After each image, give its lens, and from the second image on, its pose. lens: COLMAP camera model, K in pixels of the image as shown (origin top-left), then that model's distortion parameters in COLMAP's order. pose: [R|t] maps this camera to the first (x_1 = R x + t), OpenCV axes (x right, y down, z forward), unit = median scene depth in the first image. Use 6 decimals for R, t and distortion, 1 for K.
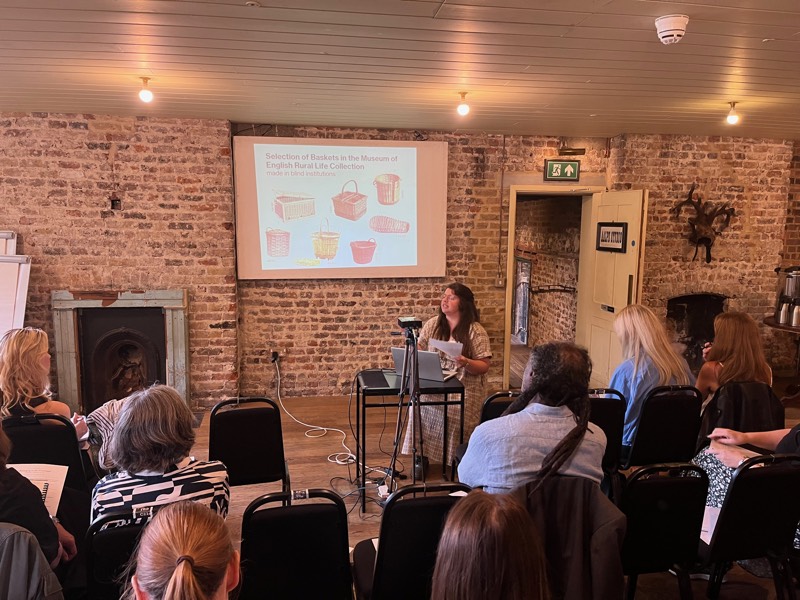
lens RADIAL K [[616.1, 0, 402.8], [0, 616.1, 301.7], [0, 0, 1]] dist [0.022776, -0.011398]
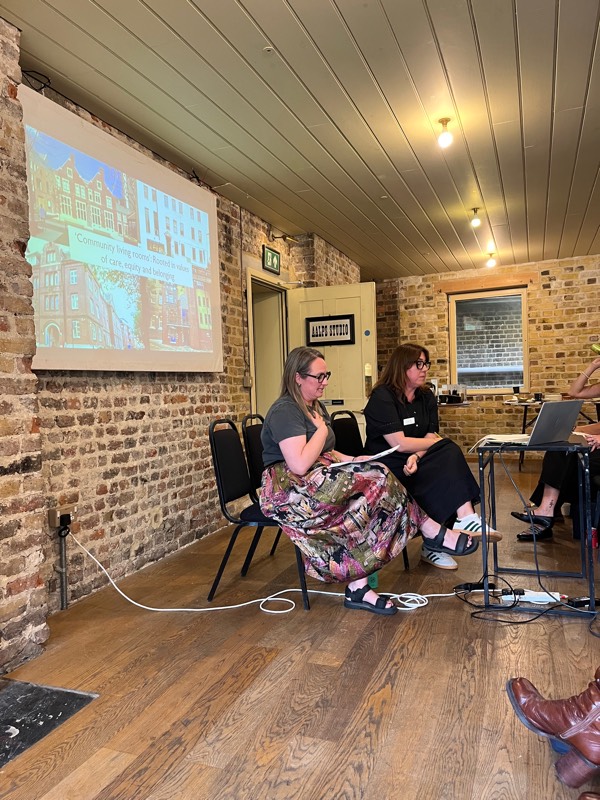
lens RADIAL K [[616.1, 0, 300.1], [0, 616.1, 395.2], [0, 0, 1]] dist [0.022776, -0.011398]
pose [[0.487641, -0.033859, 0.872387, -0.543993], [0.154710, 0.986784, -0.048180, 0.037871], [-0.859227, 0.158462, 0.486435, 0.559166]]
